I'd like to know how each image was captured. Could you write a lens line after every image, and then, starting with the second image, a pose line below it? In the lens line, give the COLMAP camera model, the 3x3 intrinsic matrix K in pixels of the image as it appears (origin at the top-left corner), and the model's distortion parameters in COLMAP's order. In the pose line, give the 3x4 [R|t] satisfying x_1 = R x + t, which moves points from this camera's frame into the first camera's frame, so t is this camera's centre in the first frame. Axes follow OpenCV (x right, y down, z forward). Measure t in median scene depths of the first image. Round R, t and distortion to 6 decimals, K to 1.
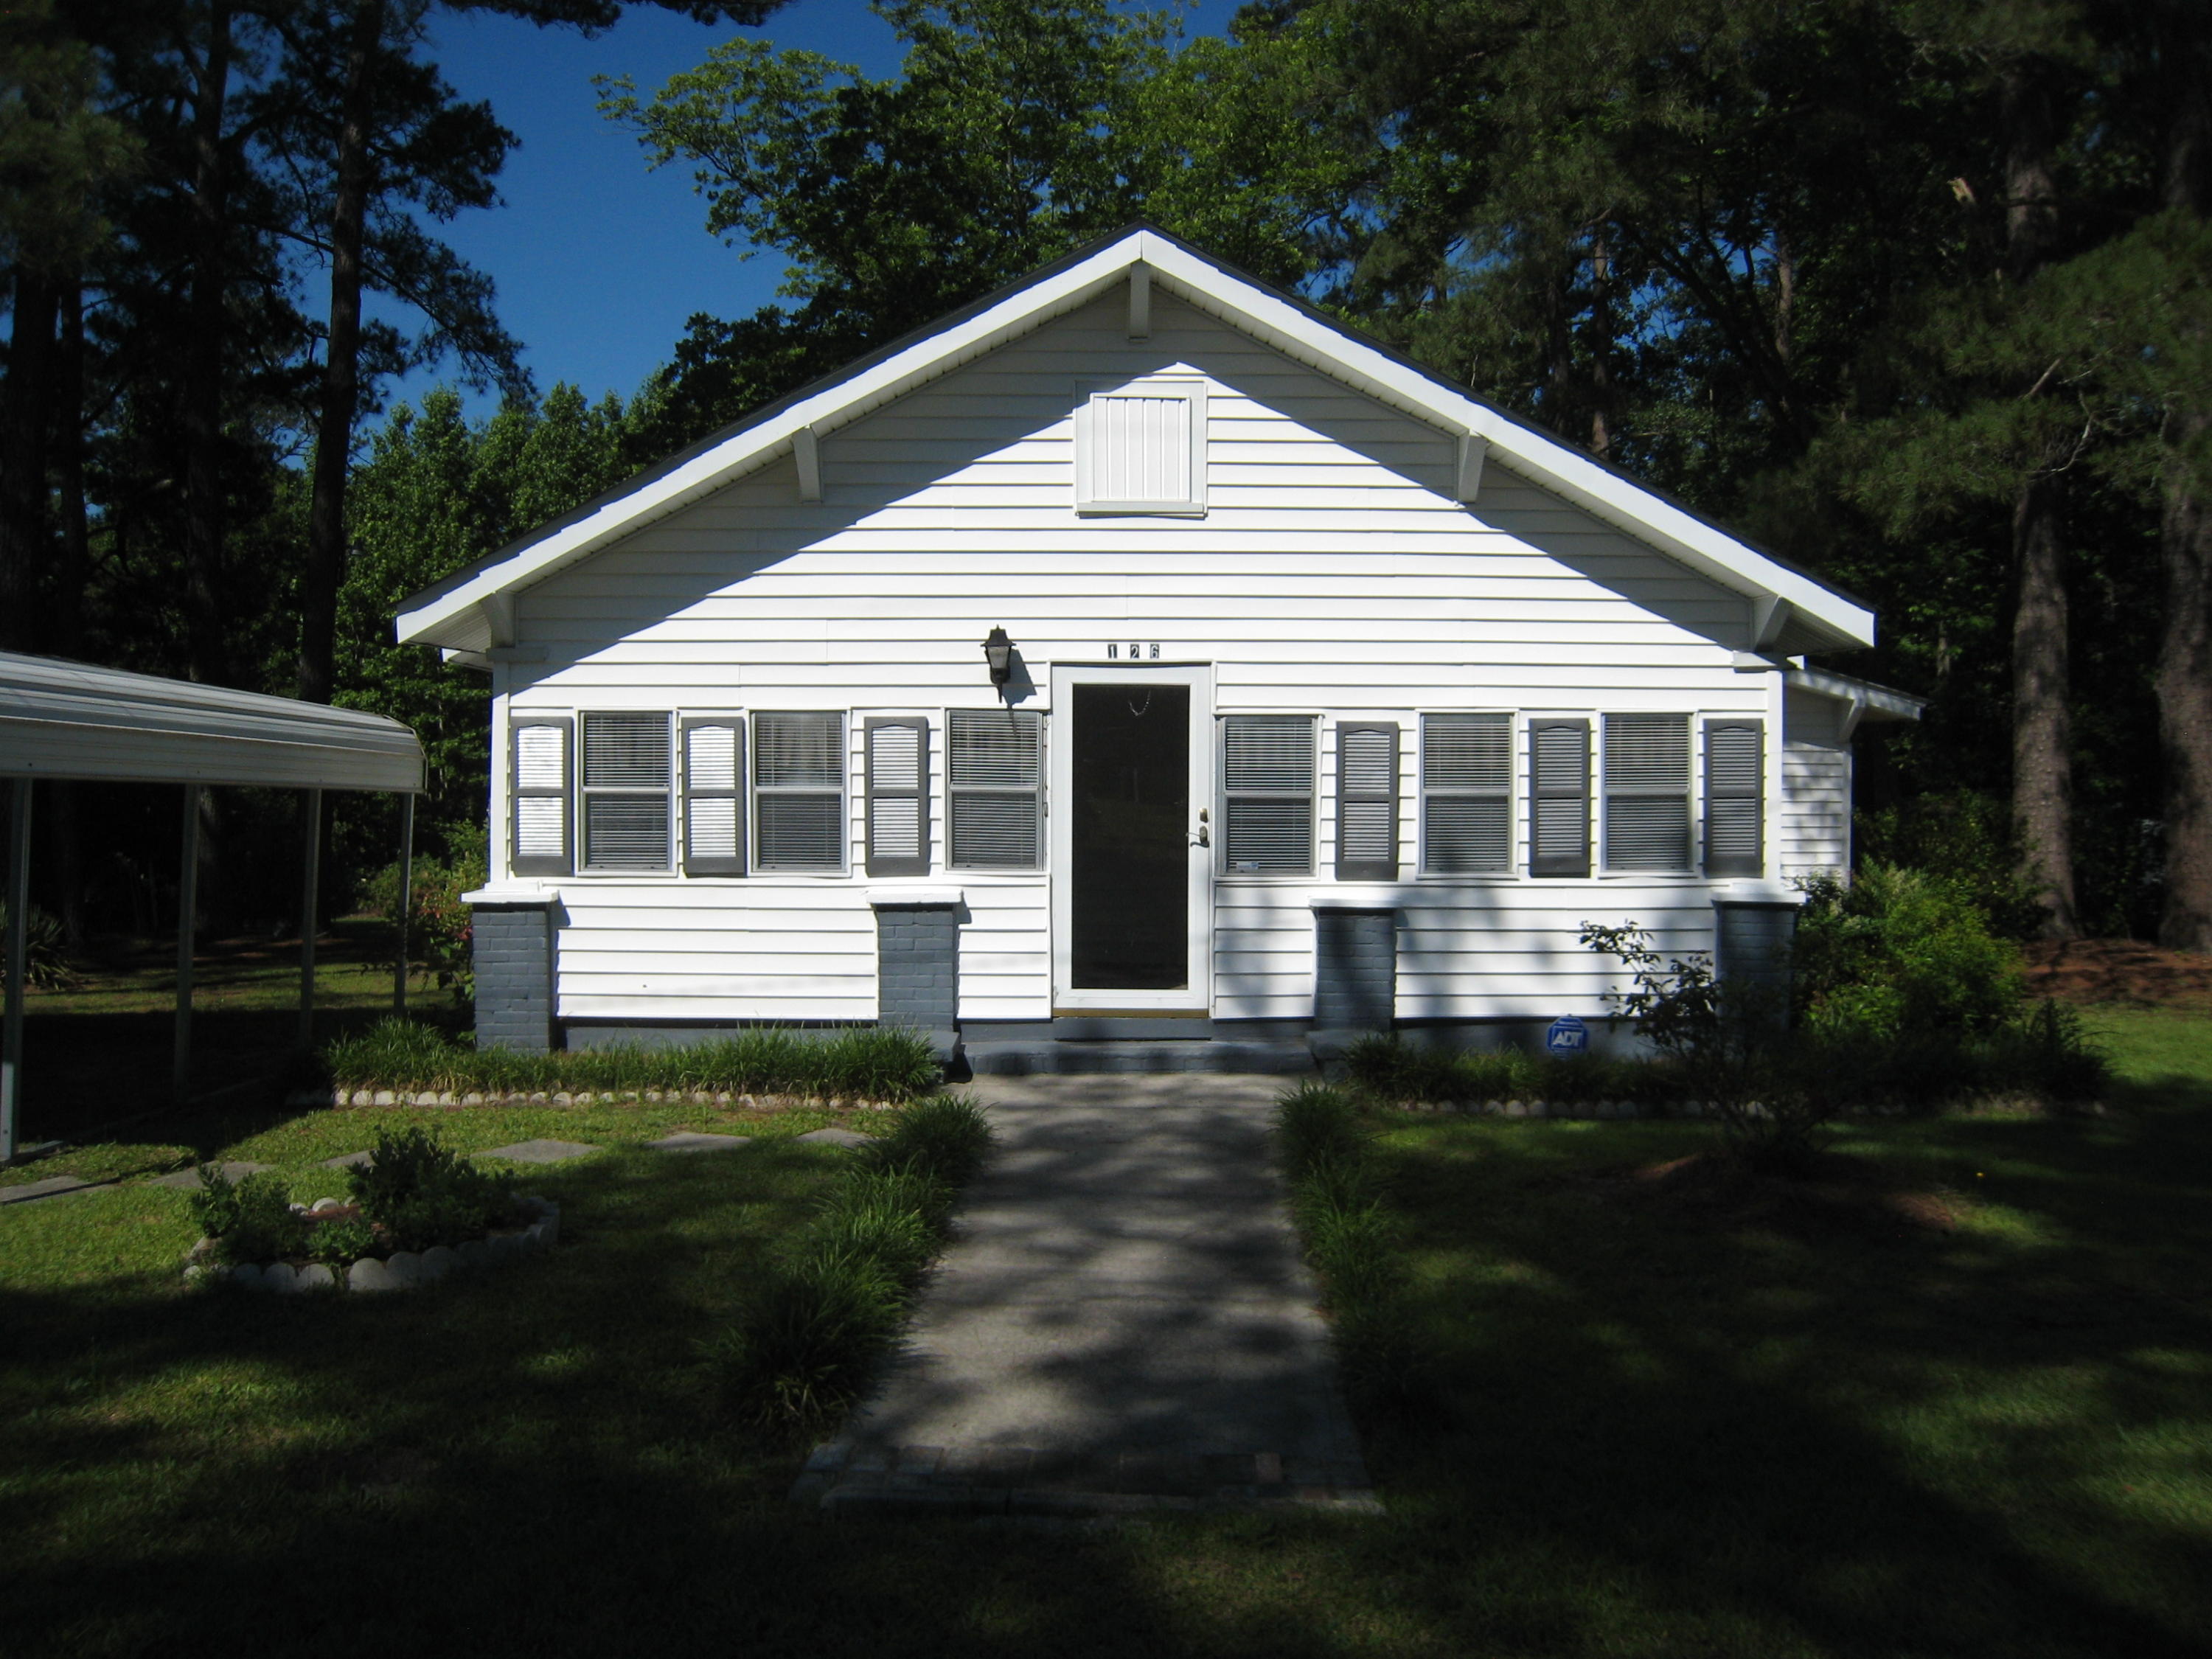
lens RADIAL K [[1834.3, 0, 1106.0], [0, 1834.3, 829.5], [0, 0, 1]] dist [-0.155215, 0.125039]
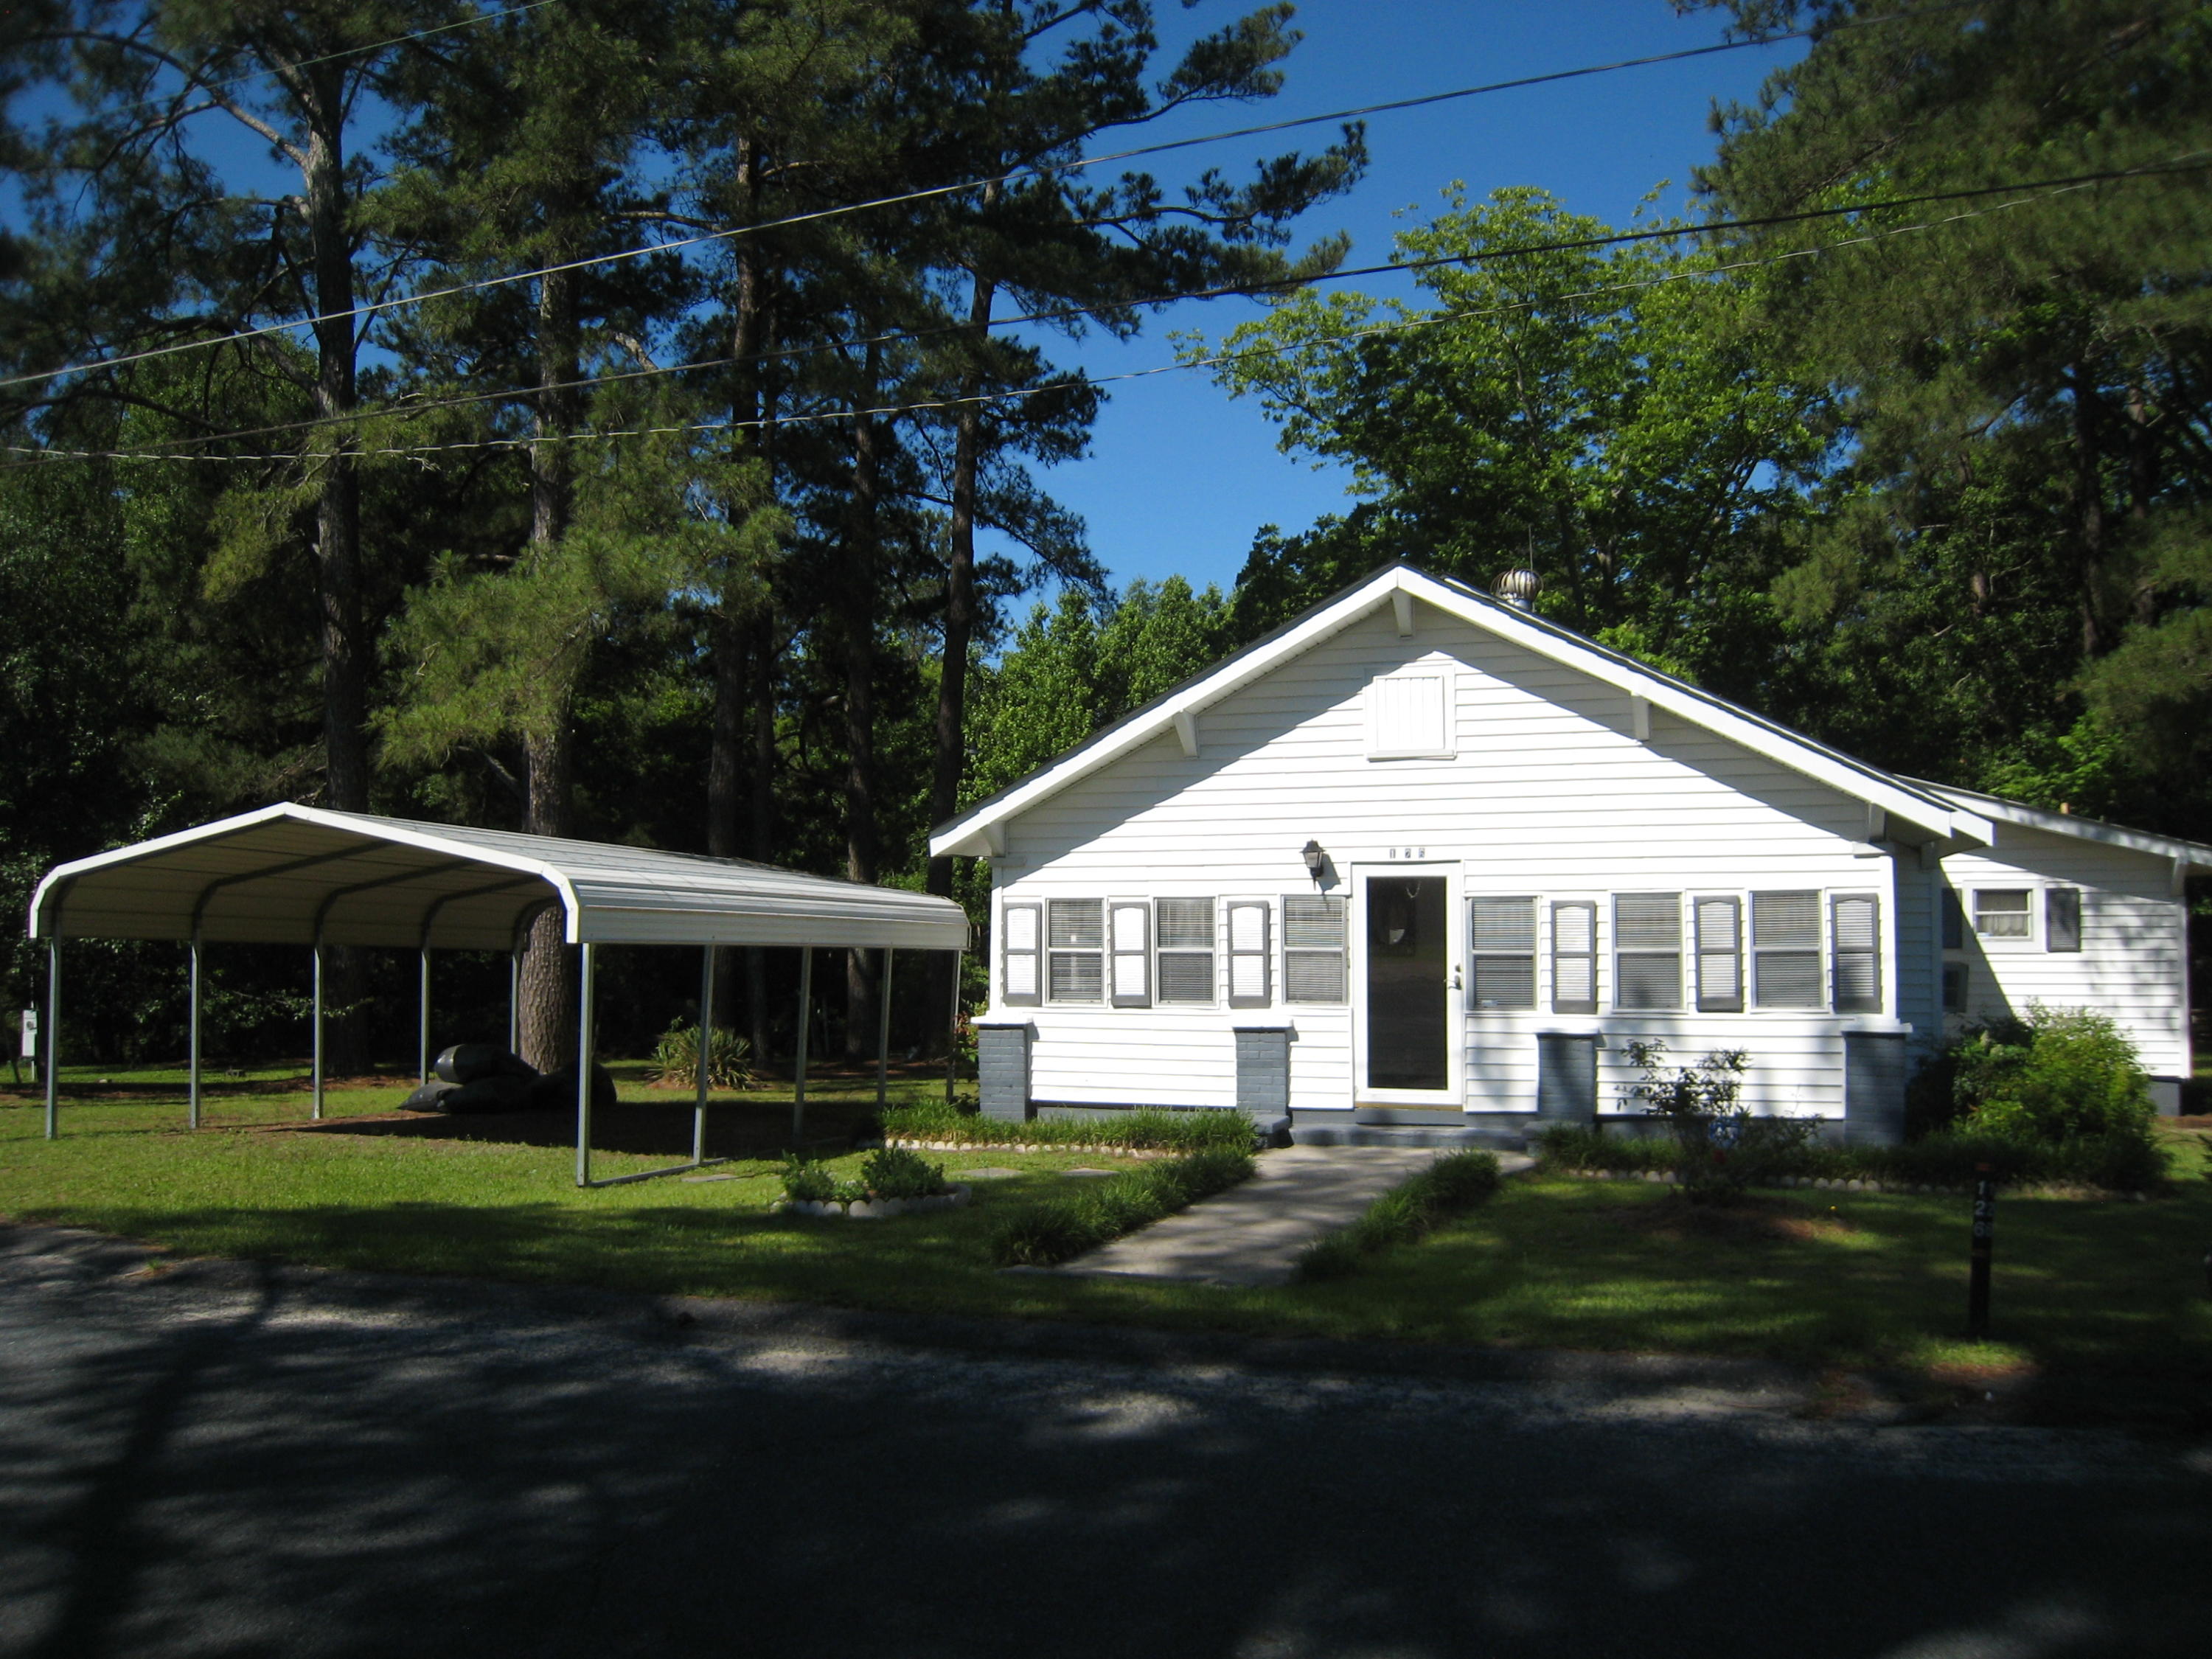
lens RADIAL K [[1834.3, 0, 1106.0], [0, 1834.3, 829.5], [0, 0, 1]] dist [-0.155215, 0.125039]
pose [[0.937932, -0.023130, -0.346047, 0.289480], [-0.004149, 0.996954, -0.077884, -0.003212], [0.346794, 0.074486, 0.934979, -0.426139]]
